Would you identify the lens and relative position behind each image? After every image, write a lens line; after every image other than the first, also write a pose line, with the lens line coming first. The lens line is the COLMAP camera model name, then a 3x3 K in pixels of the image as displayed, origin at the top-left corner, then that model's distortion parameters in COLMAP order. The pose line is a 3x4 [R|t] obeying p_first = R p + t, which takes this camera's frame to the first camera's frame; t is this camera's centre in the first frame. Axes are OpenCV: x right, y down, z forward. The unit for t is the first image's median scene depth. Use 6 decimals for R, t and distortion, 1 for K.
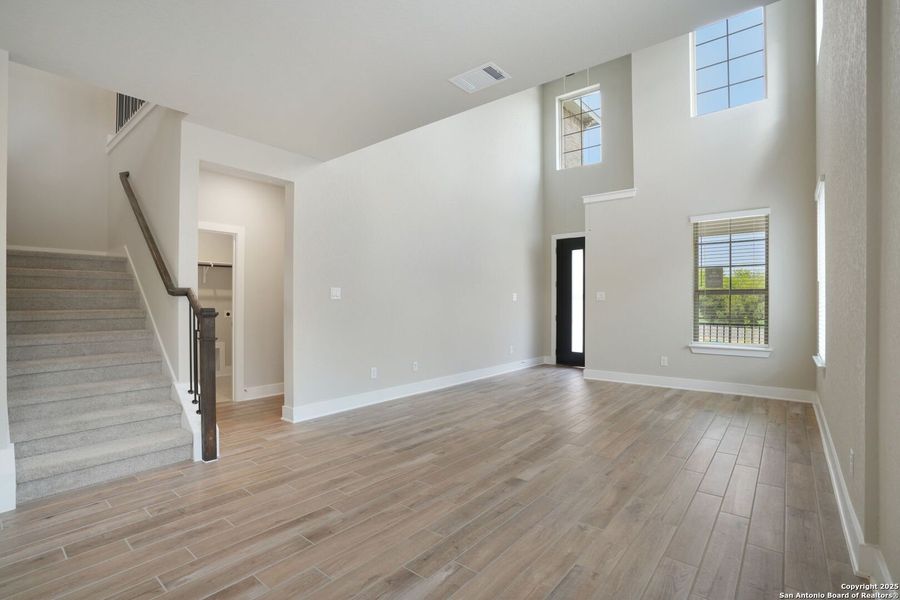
lens RADIAL K [[419.6, 0, 446.8], [0, 419.6, 302.7], [0, 0, 1]] dist [-0.077092, 0.028998]
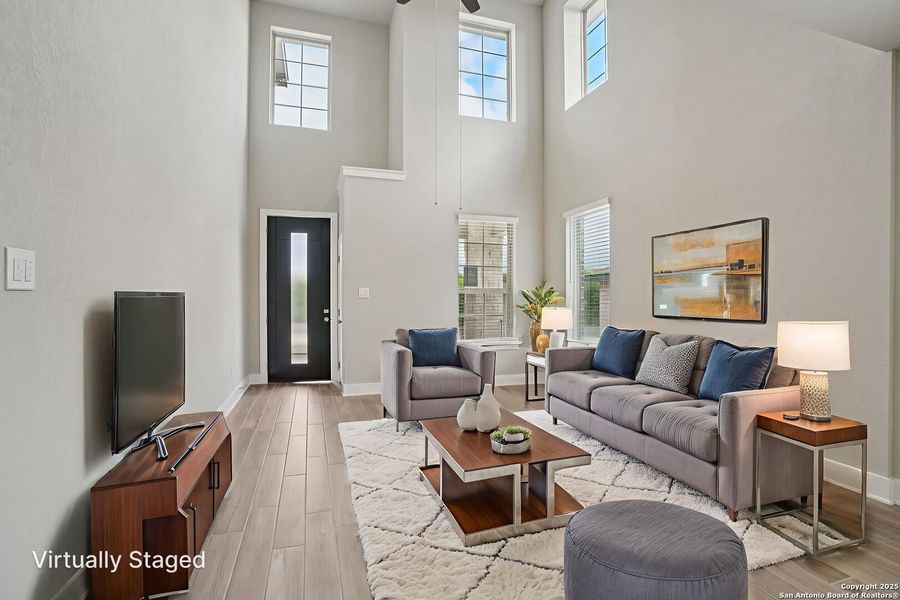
lens RADIAL K [[419.6, 0, 446.8], [0, 419.6, 302.7], [0, 0, 1]] dist [-0.077092, 0.028998]
pose [[0.530881, -0.003303, 0.847440, -0.327874], [-0.001630, 0.999987, 0.004918, -0.000487], [-0.847445, -0.003993, 0.530869, 0.568905]]
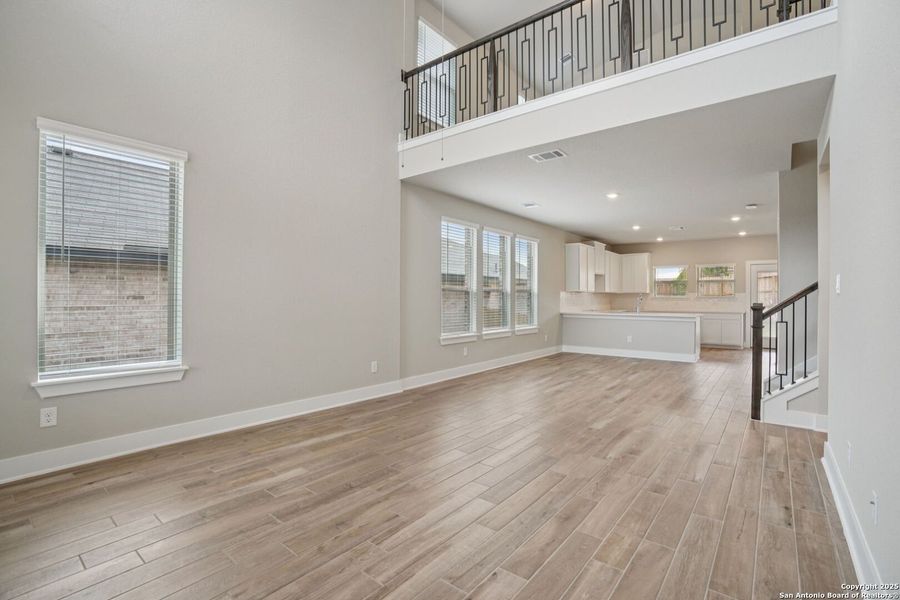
lens RADIAL K [[419.6, 0, 446.8], [0, 419.6, 302.7], [0, 0, 1]] dist [-0.077092, 0.028998]
pose [[-0.999837, -0.005479, -0.017230, 0.279851], [-0.005662, 0.999928, 0.010561, 0.001542], [0.017171, 0.010656, -0.999796, 1.471155]]
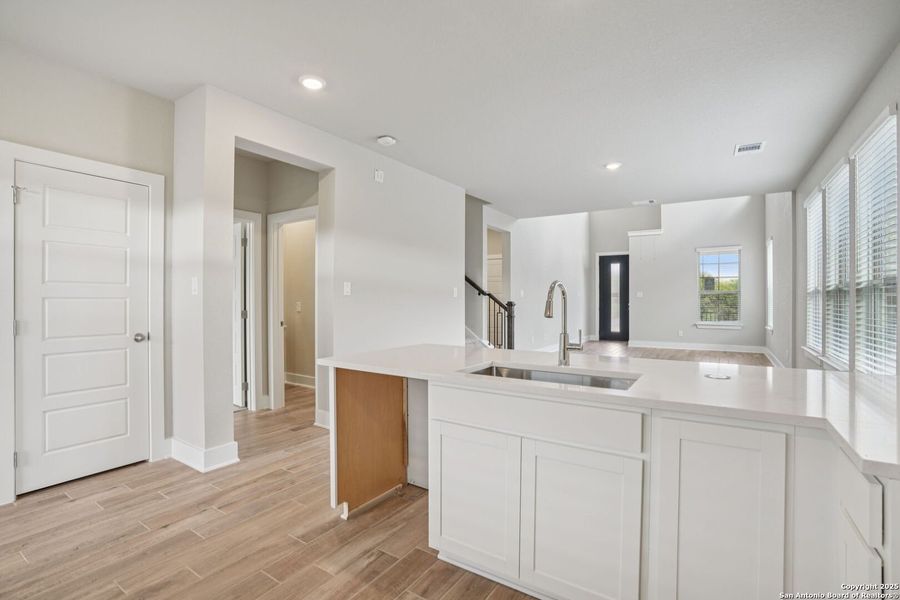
lens RADIAL K [[414.9, 0, 449.5], [0, 414.9, 297.7], [0, 0, 1]] dist [-0.070804, 0.020626]
pose [[0.994338, -0.000274, 0.106264, -0.714085], [0.000540, 0.999997, -0.002466, -0.000475], [-0.106263, 0.002509, 0.994335, -0.669072]]
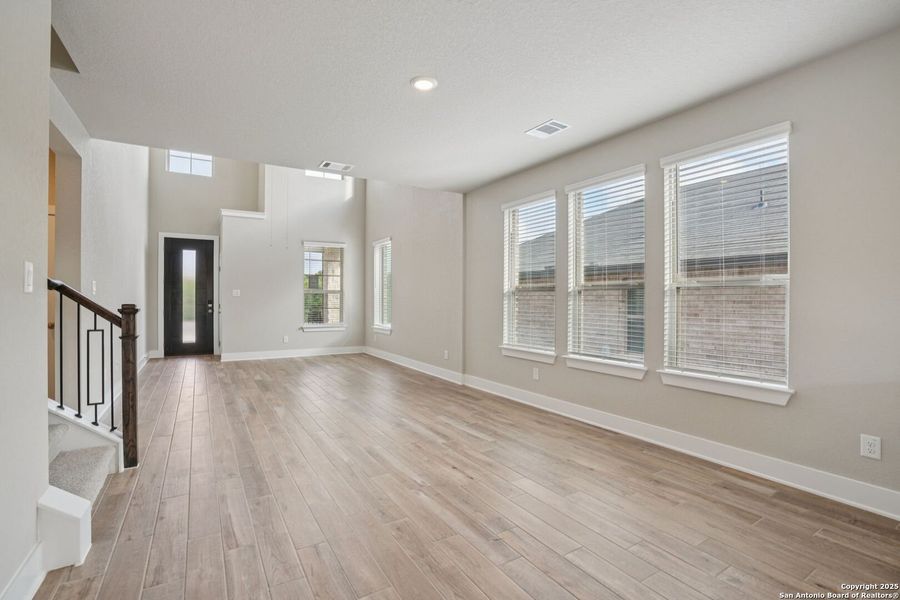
lens RADIAL K [[414.9, 0, 449.5], [0, 414.9, 297.7], [0, 0, 1]] dist [-0.070804, 0.020626]
pose [[0.321618, 0.003204, 0.946864, -0.776058], [-0.003372, 0.999992, -0.002238, -0.001164], [-0.946864, -0.002473, 0.321626, 0.007615]]
